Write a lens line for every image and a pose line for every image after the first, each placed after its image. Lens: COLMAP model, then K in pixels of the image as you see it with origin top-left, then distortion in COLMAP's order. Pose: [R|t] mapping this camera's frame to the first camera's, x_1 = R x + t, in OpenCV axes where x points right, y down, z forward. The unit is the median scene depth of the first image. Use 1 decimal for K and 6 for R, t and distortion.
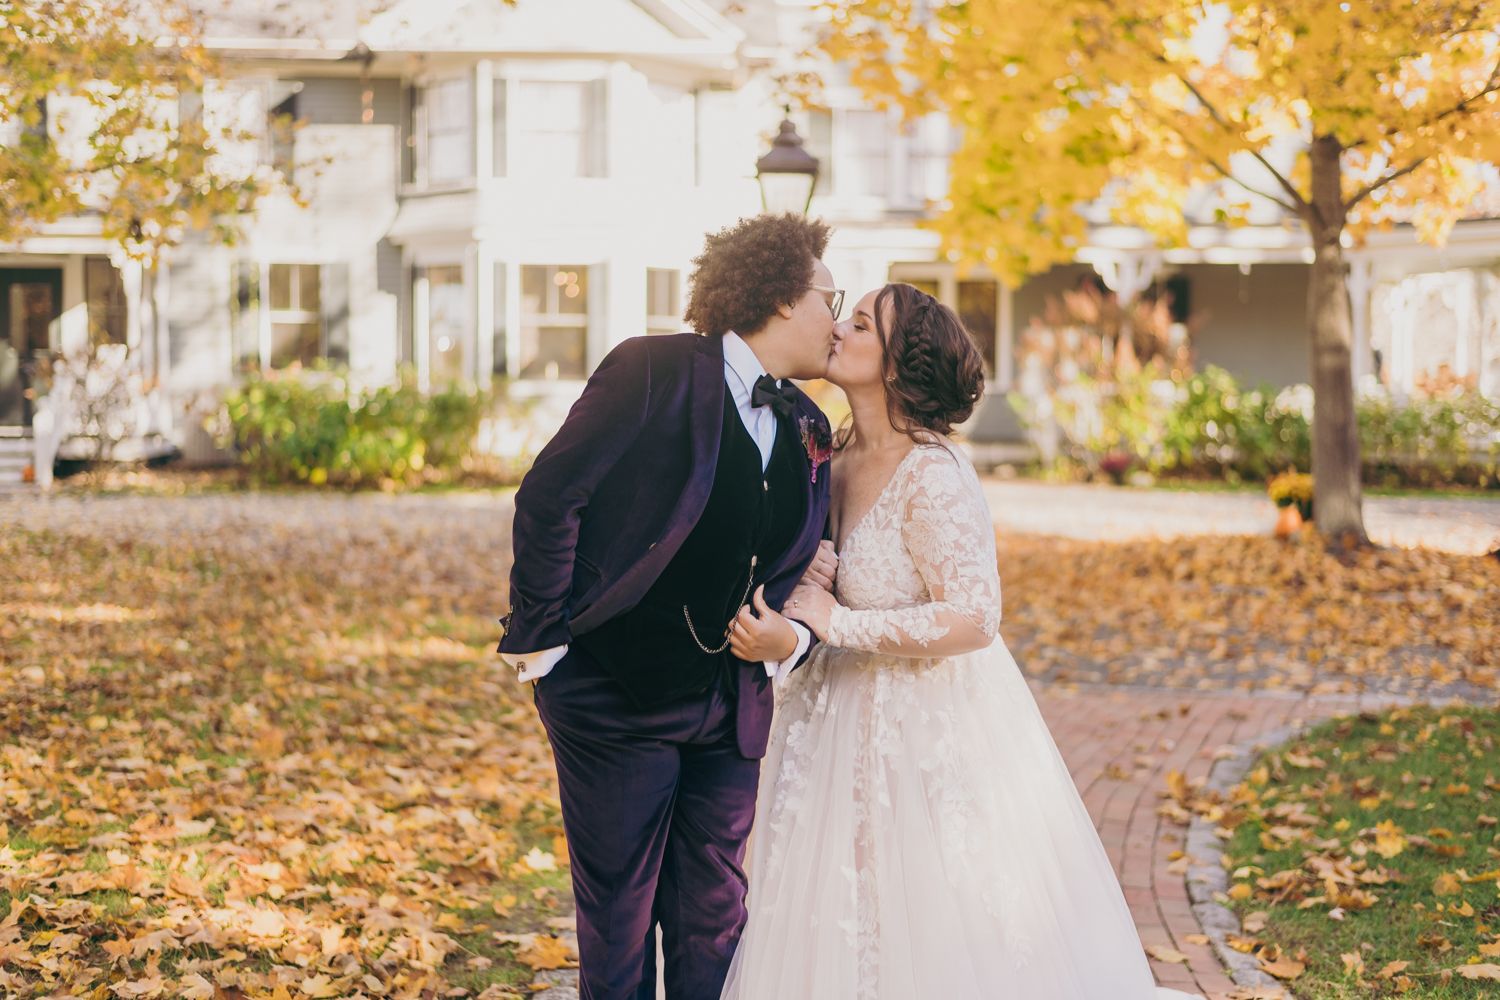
lens RADIAL K [[2376.6, 0, 826.9], [0, 2376.6, 500.0], [0, 0, 1]] dist [0.014727, -0.209511]
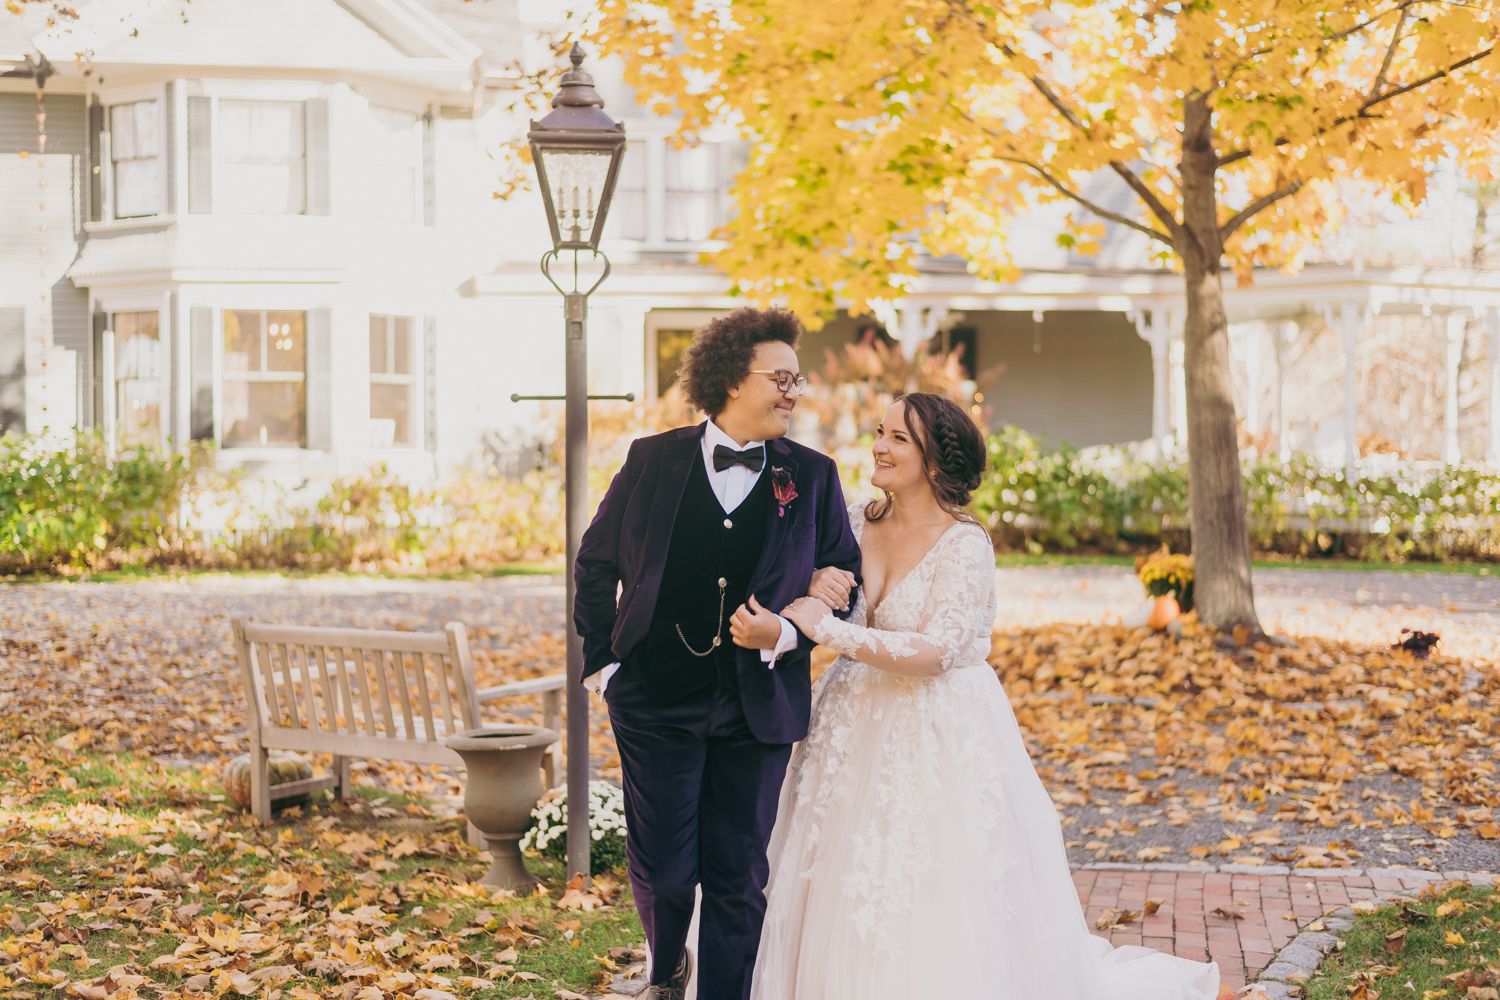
lens RADIAL K [[2376.6, 0, 826.9], [0, 2376.6, 500.0], [0, 0, 1]] dist [0.014727, -0.209511]
pose [[0.993565, -0.009053, 0.112898, -0.009678], [0.011952, 0.999615, -0.025024, -0.006498], [-0.112628, 0.026212, 0.993291, 0.122085]]
